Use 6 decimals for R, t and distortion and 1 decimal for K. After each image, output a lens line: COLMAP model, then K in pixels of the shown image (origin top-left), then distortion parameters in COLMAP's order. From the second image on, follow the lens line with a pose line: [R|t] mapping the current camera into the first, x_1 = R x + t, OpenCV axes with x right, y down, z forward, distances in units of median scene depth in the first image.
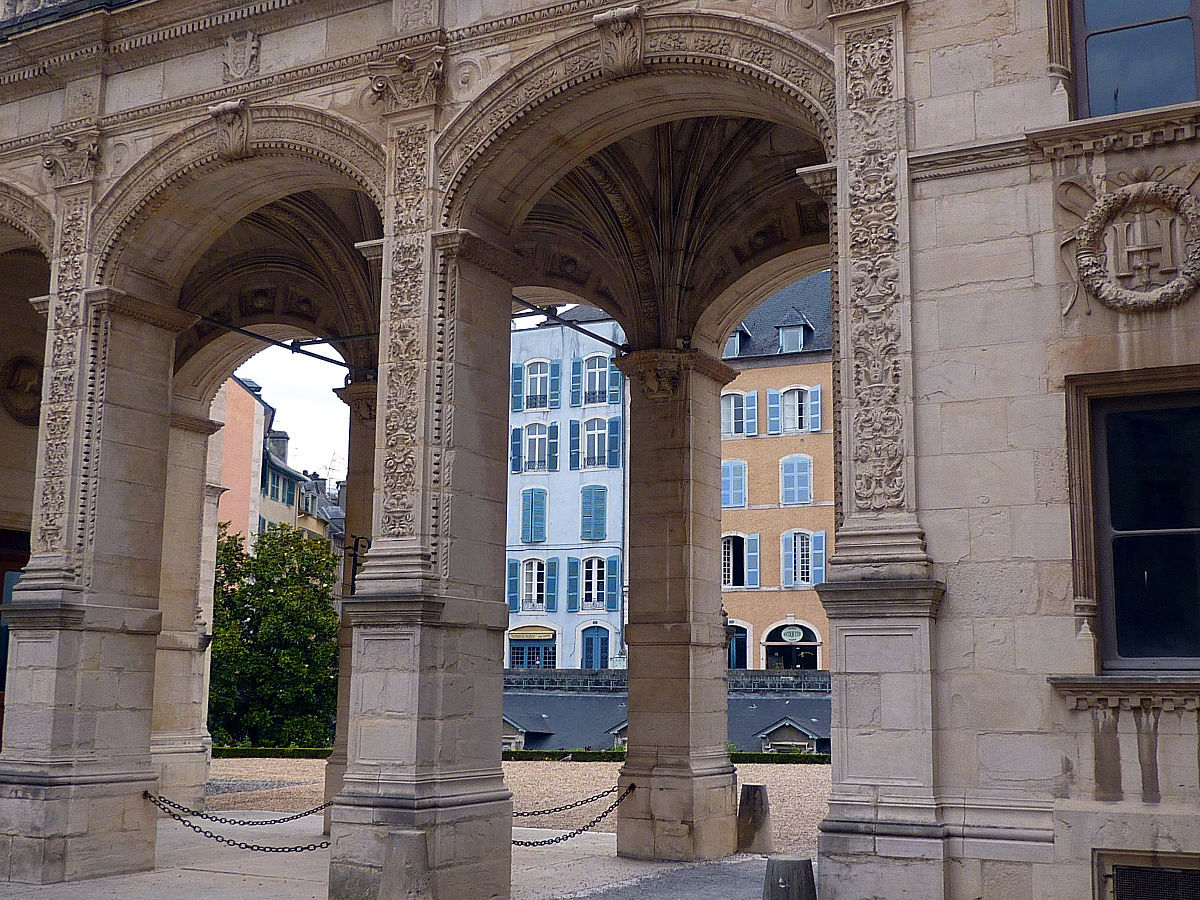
lens RADIAL K [[1428.2, 0, 600.0], [0, 1428.2, 450.0], [0, 0, 1]] dist [0.078948, -0.373797]
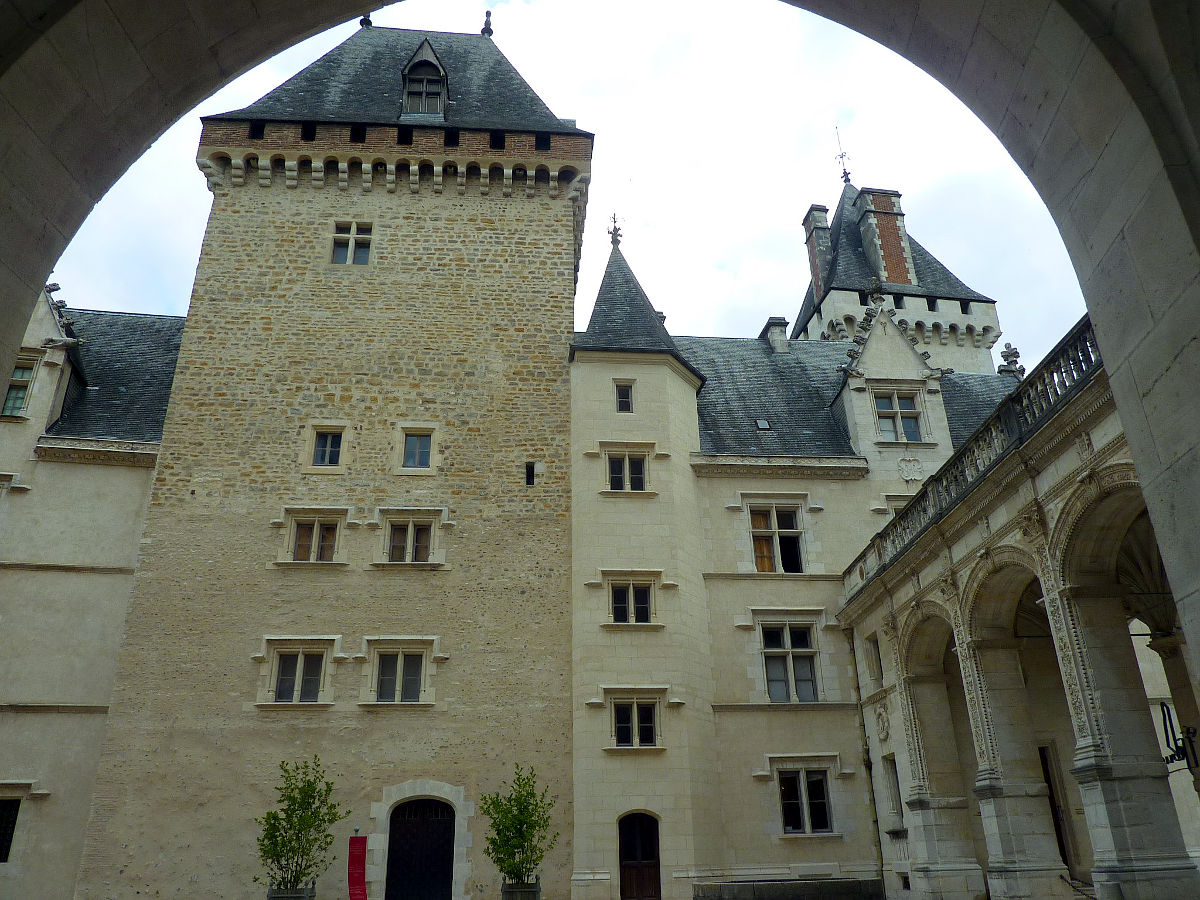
lens RADIAL K [[887.0, 0, 600.0], [0, 887.0, 450.0], [0, 0, 1]] dist [-0.036127, -0.001908]
pose [[0.507769, -0.387243, -0.769554, 0.631047], [0.168693, 0.920680, -0.351982, 0.002794], [0.844816, 0.048907, 0.532817, -0.302561]]
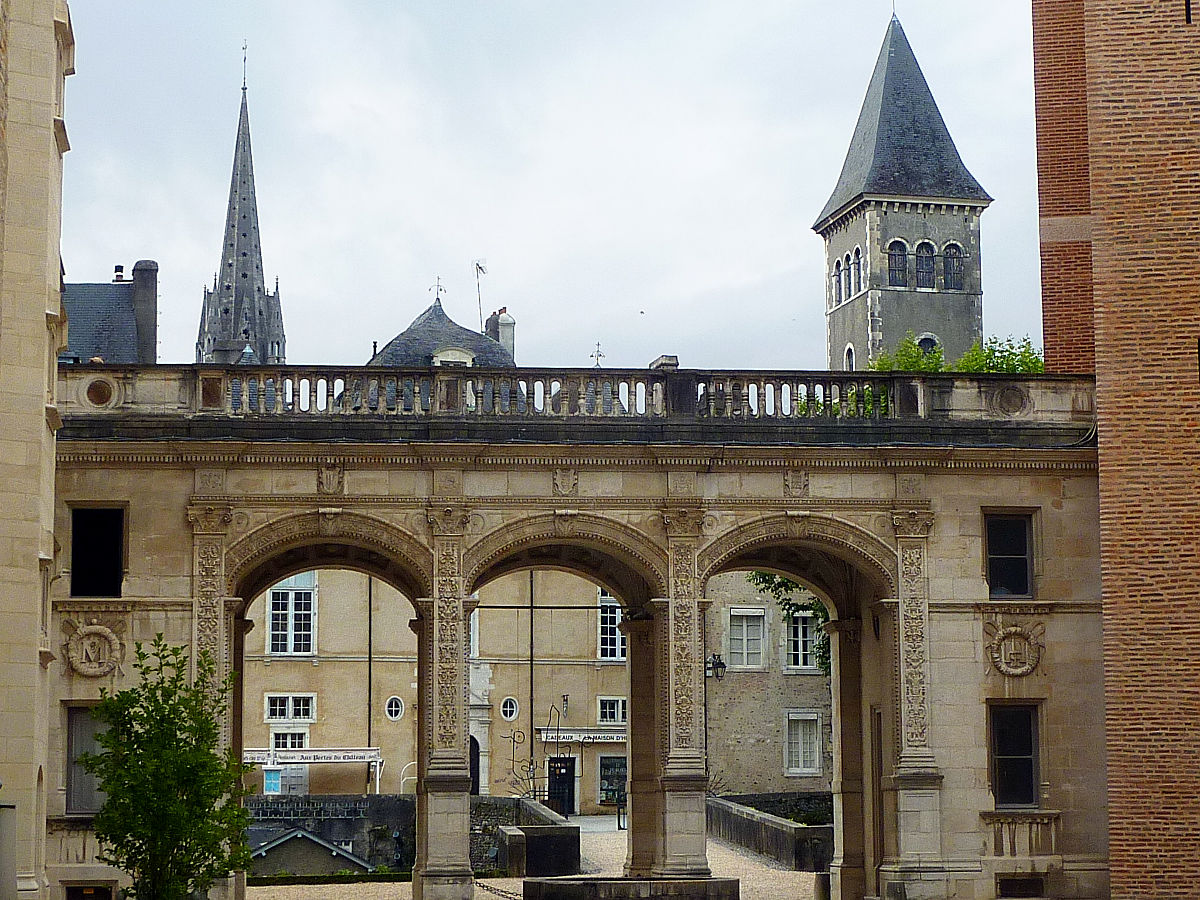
lens RADIAL K [[2660.9, 0, 600.0], [0, 2660.9, 450.0], [0, 0, 1]] dist [0.018870, -0.592058]
pose [[0.833190, 0.066302, 0.548998, -2.335569], [-0.075754, 0.997112, -0.005451, -0.333371], [-0.547773, -0.037047, 0.835806, -2.102915]]
